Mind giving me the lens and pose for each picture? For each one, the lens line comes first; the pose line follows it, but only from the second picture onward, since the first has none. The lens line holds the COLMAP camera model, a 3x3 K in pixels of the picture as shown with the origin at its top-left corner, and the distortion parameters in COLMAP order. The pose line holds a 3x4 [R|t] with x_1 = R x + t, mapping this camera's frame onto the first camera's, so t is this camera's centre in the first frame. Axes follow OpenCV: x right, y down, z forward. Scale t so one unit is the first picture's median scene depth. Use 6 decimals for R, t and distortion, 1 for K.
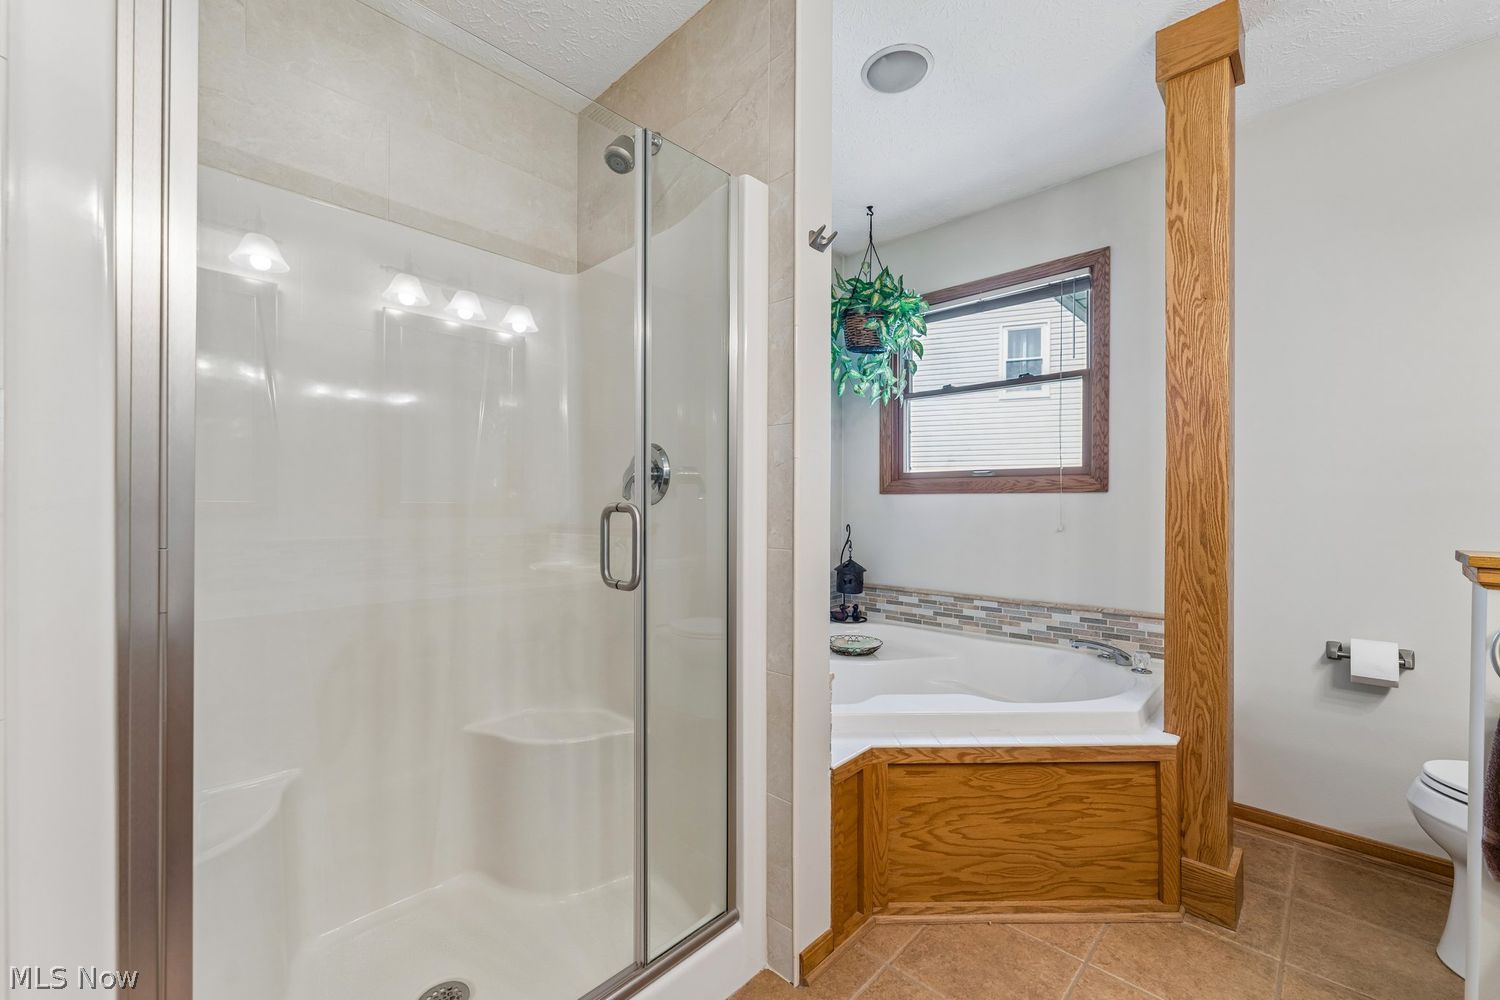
lens RADIAL K [[607.2, 0, 748.6], [0, 607.2, 499.9], [0, 0, 1]] dist [-0.001110, -0.000341]
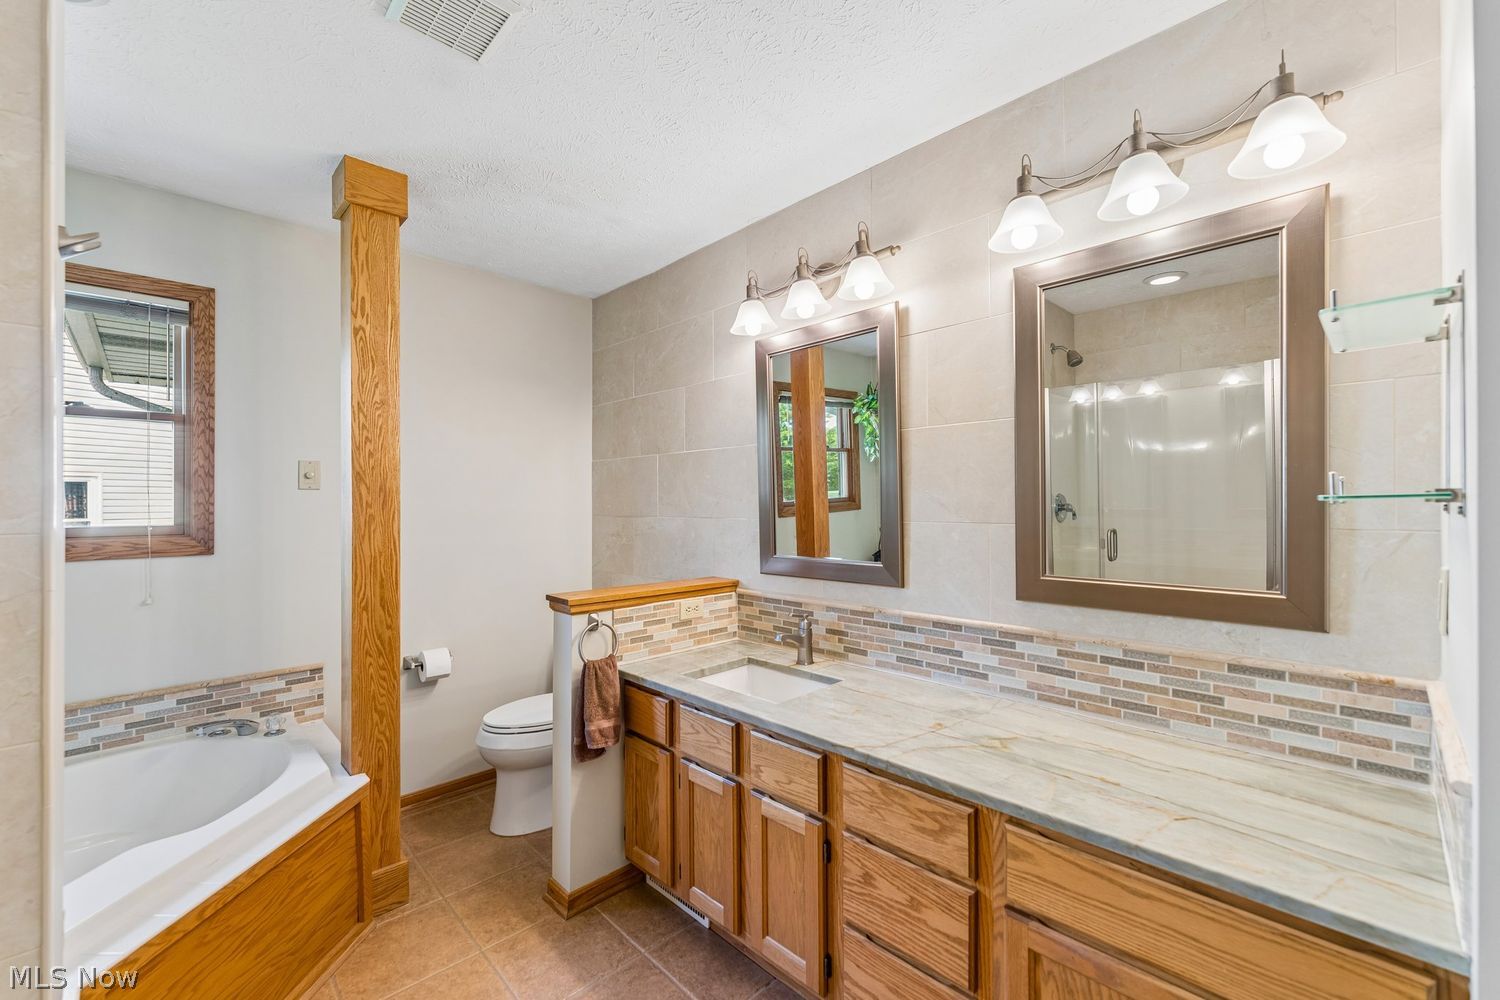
lens RADIAL K [[607.2, 0, 748.2], [0, 607.2, 502.2], [0, 0, 1]] dist [-0.001110, -0.000341]
pose [[0.029492, -0.001110, 0.999564, -0.433739], [-0.001133, 0.999999, 0.001143, -0.133784], [-0.999564, -0.001166, 0.029490, 0.225334]]
